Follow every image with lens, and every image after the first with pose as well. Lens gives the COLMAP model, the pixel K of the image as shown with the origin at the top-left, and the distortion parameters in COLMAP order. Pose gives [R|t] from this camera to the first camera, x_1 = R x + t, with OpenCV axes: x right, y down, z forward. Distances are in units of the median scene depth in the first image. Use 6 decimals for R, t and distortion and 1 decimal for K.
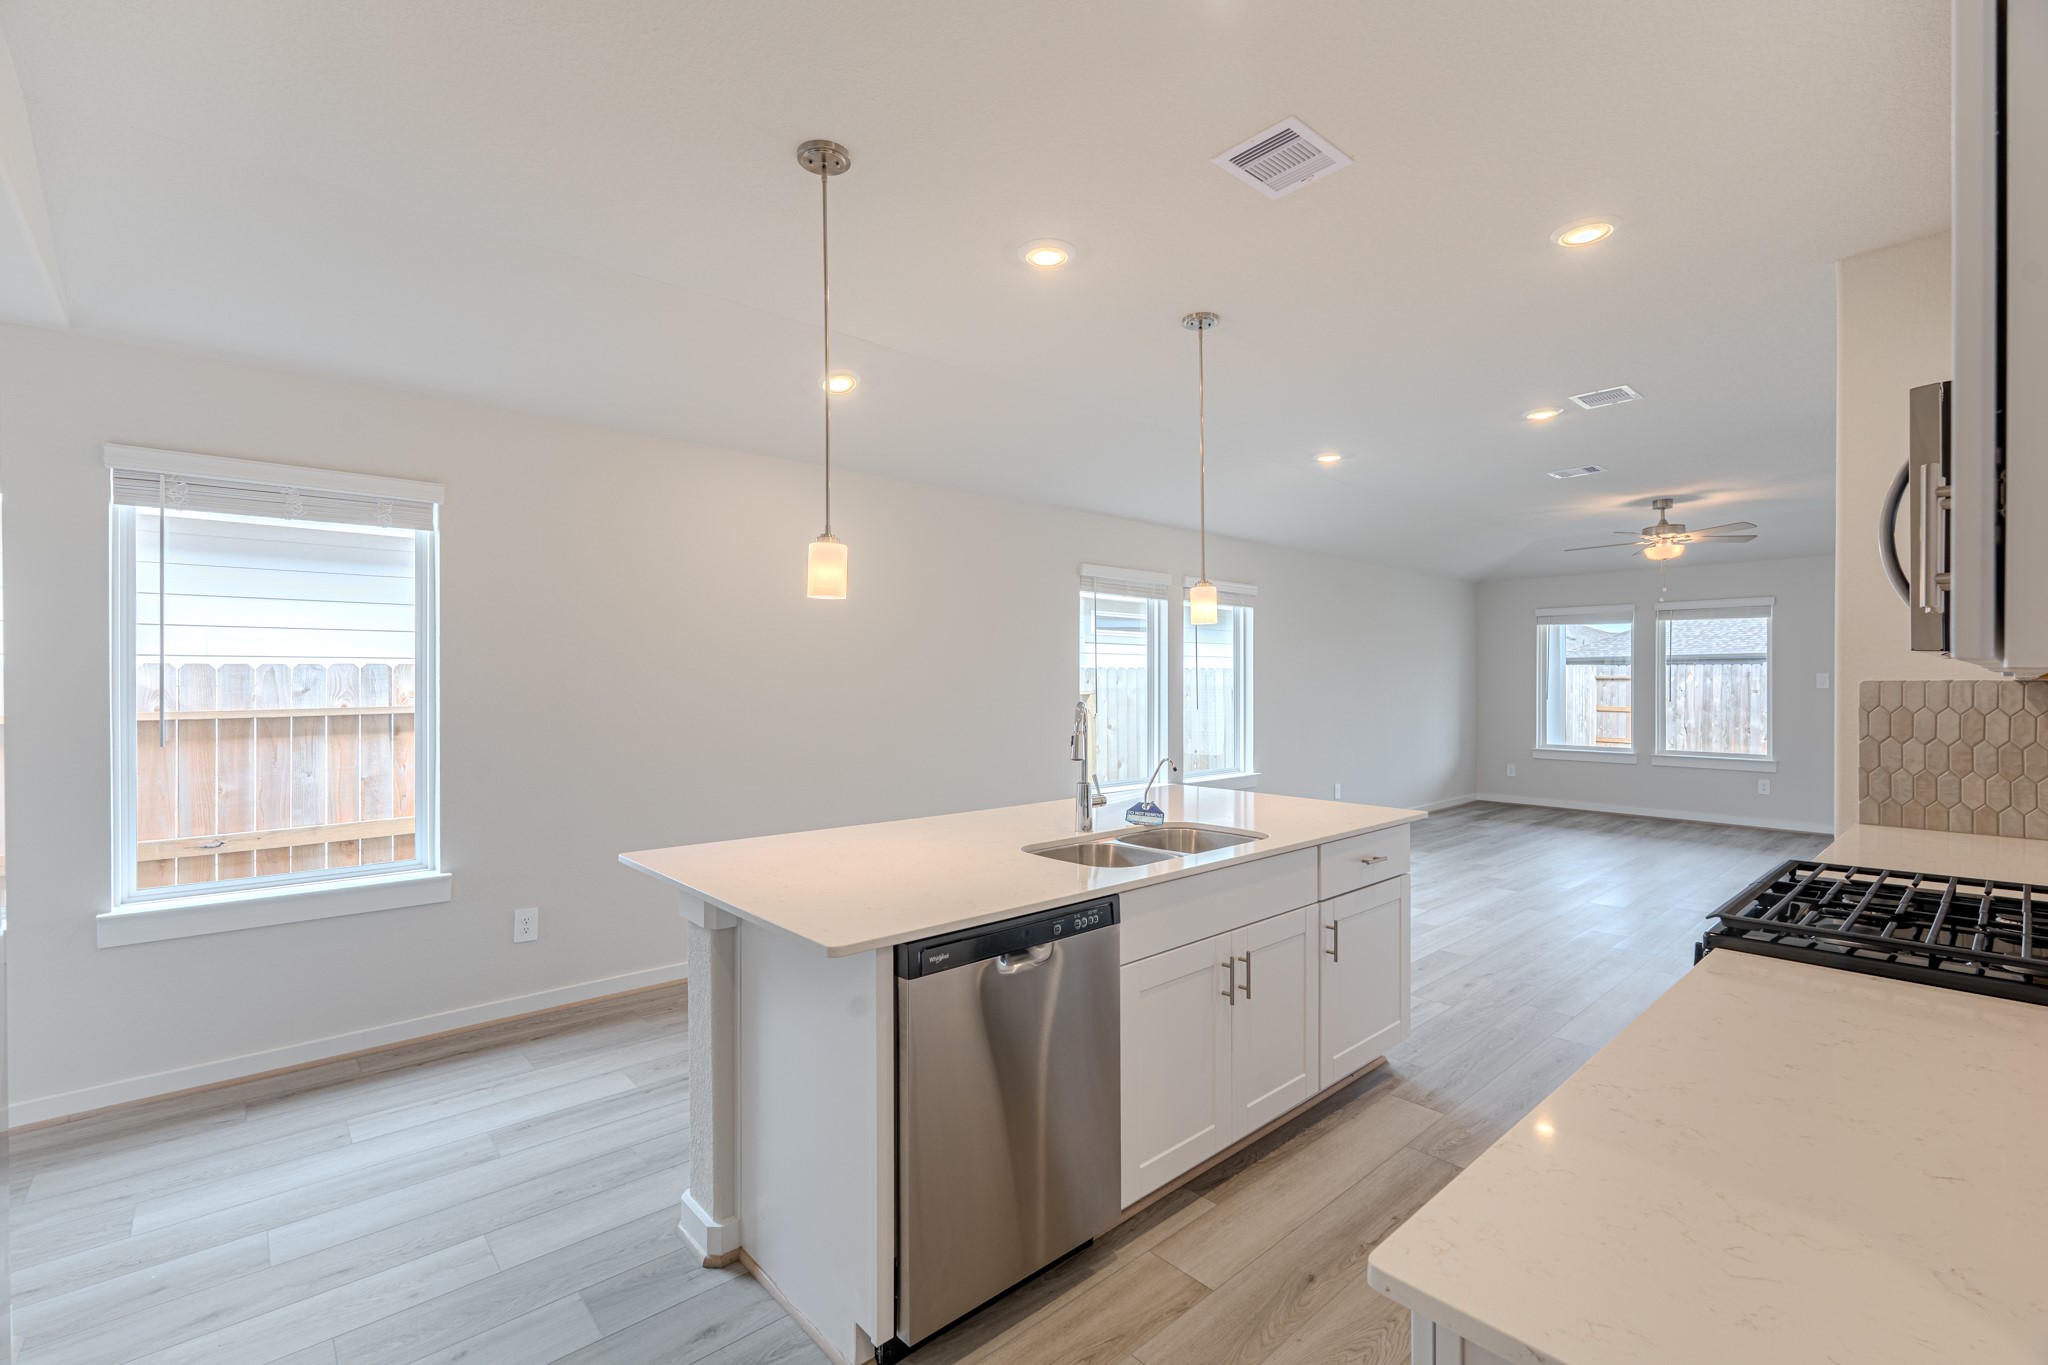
lens RADIAL K [[891.8, 0, 1022.1], [0, 891.8, 683.1], [0, 0, 1]] dist [-0.001571, -0.000411]
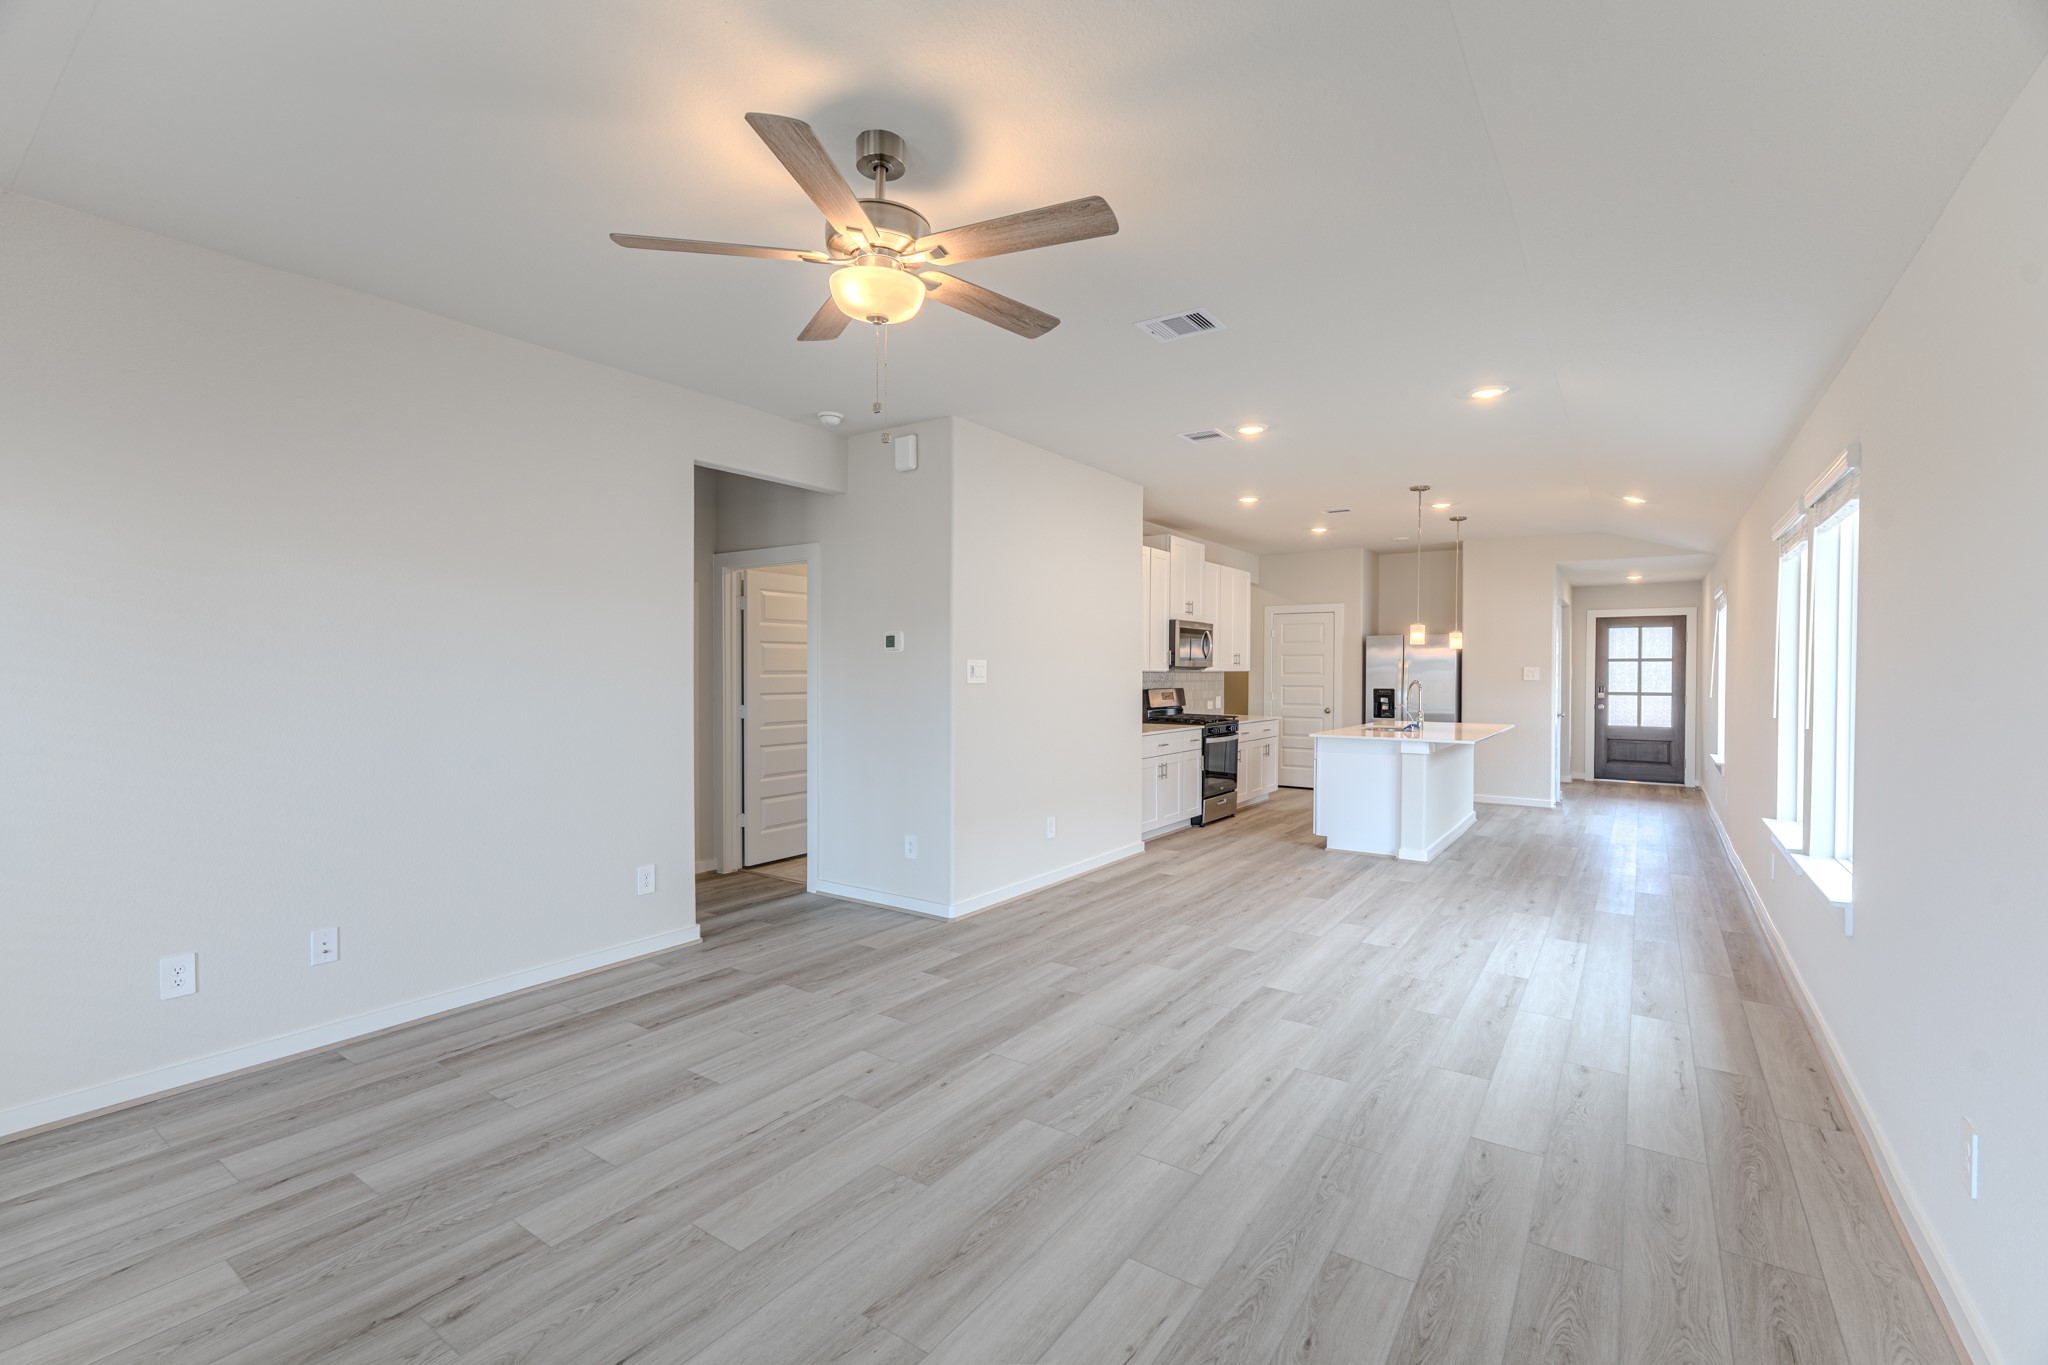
lens RADIAL K [[891.8, 0, 1022.1], [0, 891.8, 683.1], [0, 0, 1]] dist [-0.001571, -0.000411]
pose [[-0.973236, 0.000627, -0.229809, 1.449831], [-0.003131, 0.999867, 0.015985, -0.008494], [0.229788, 0.016276, -0.973105, 2.623998]]
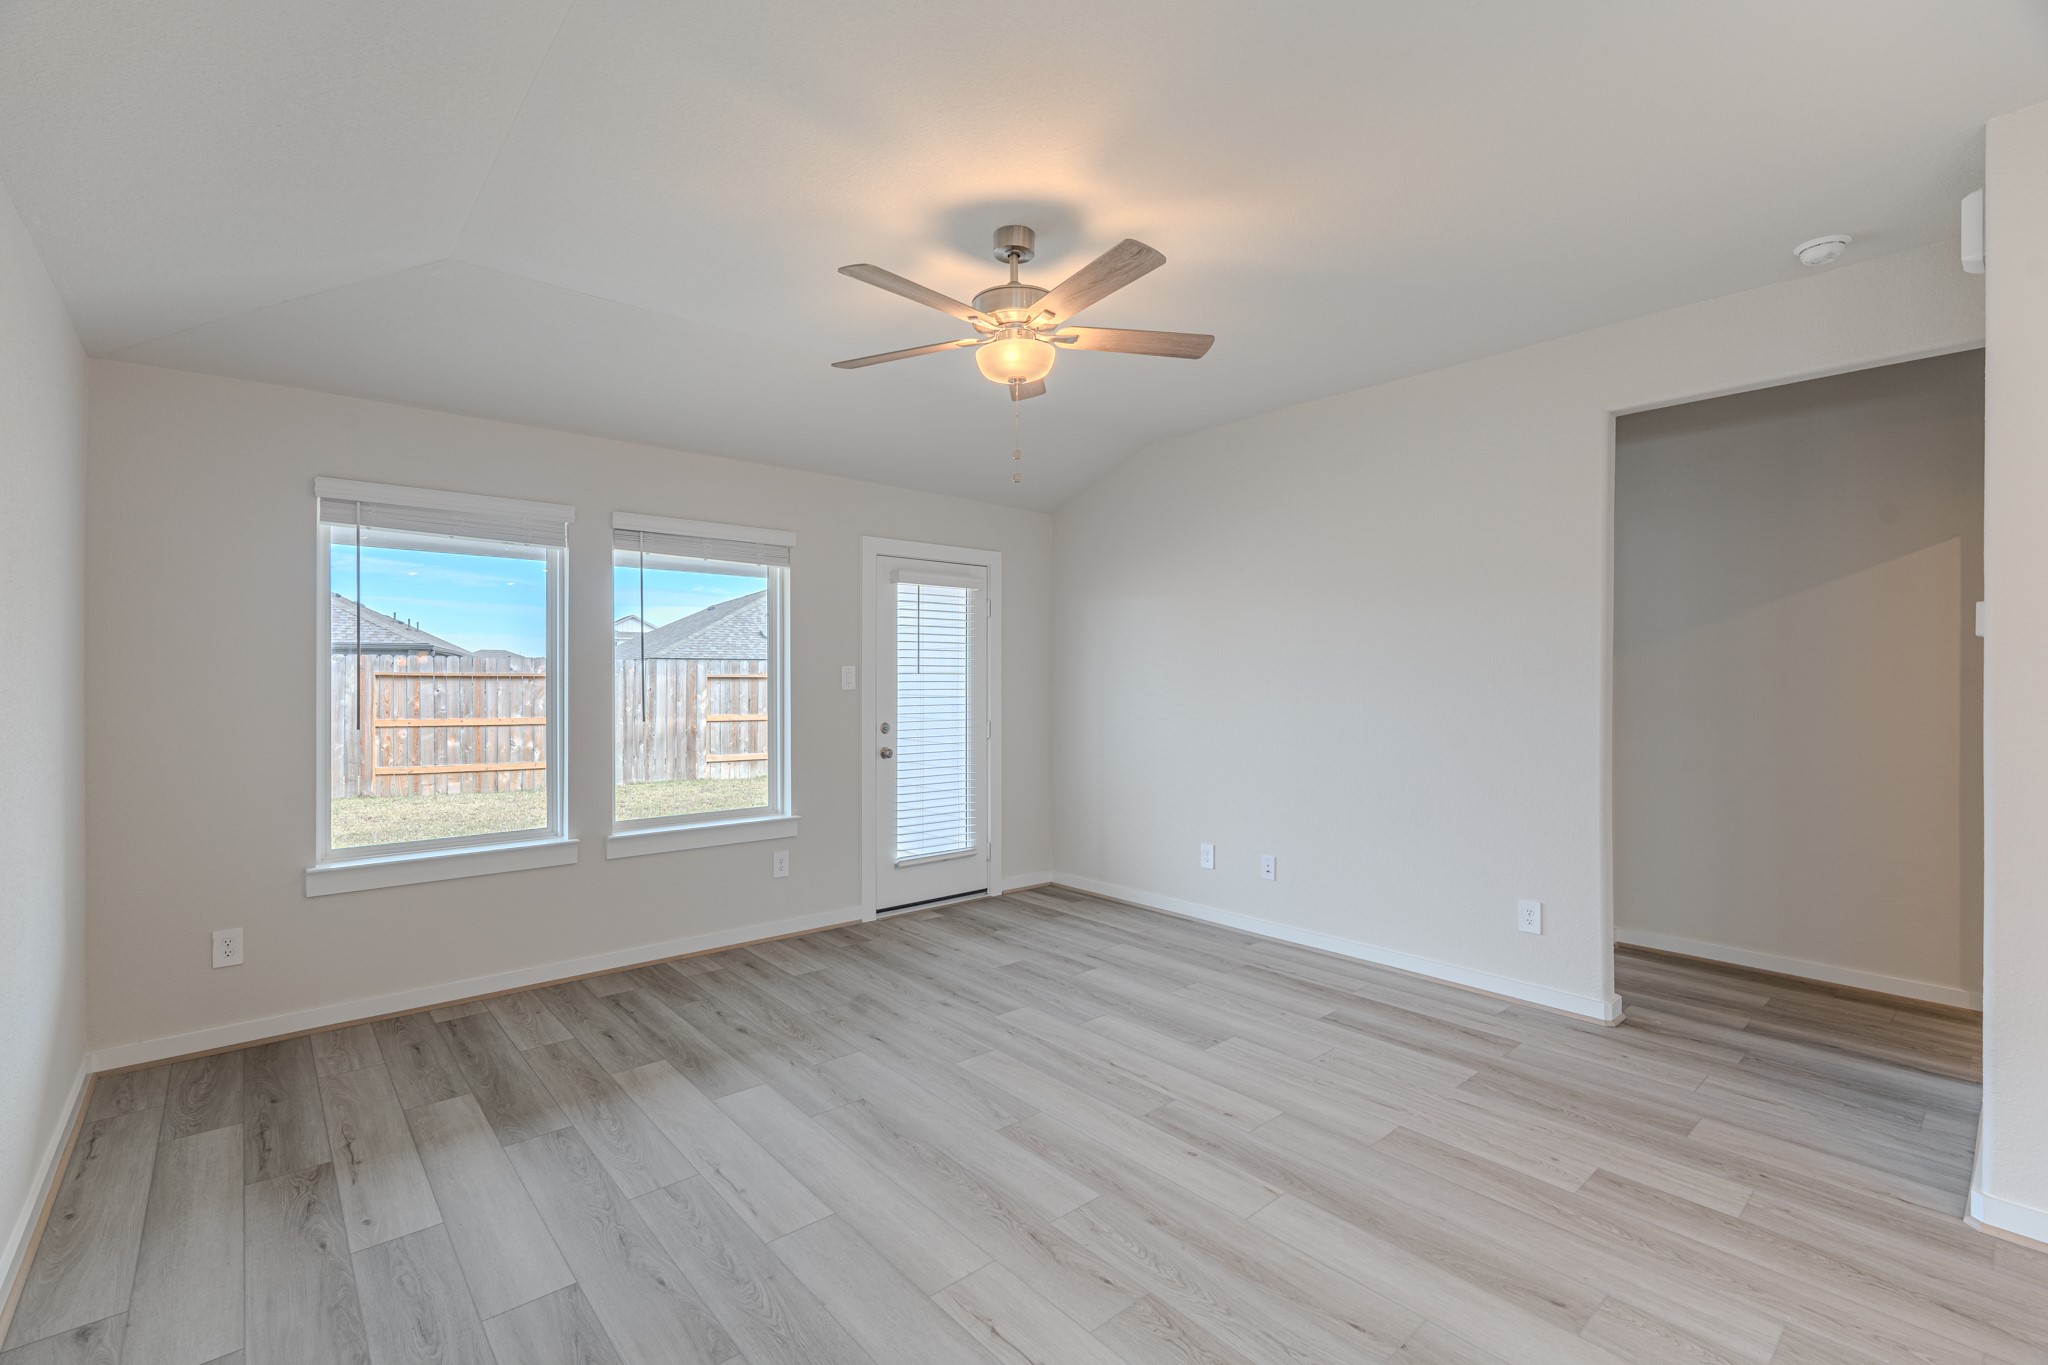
lens RADIAL K [[894.4, 0, 1024.0], [0, 894.4, 682.5], [0, 0, 1]] dist [-0.001304, 0.000136]
pose [[0.011656, -0.004326, 0.999923, 0.605648], [0.000568, 0.999991, 0.004320, -0.004424], [-0.999932, 0.000518, 0.011658, 1.929566]]
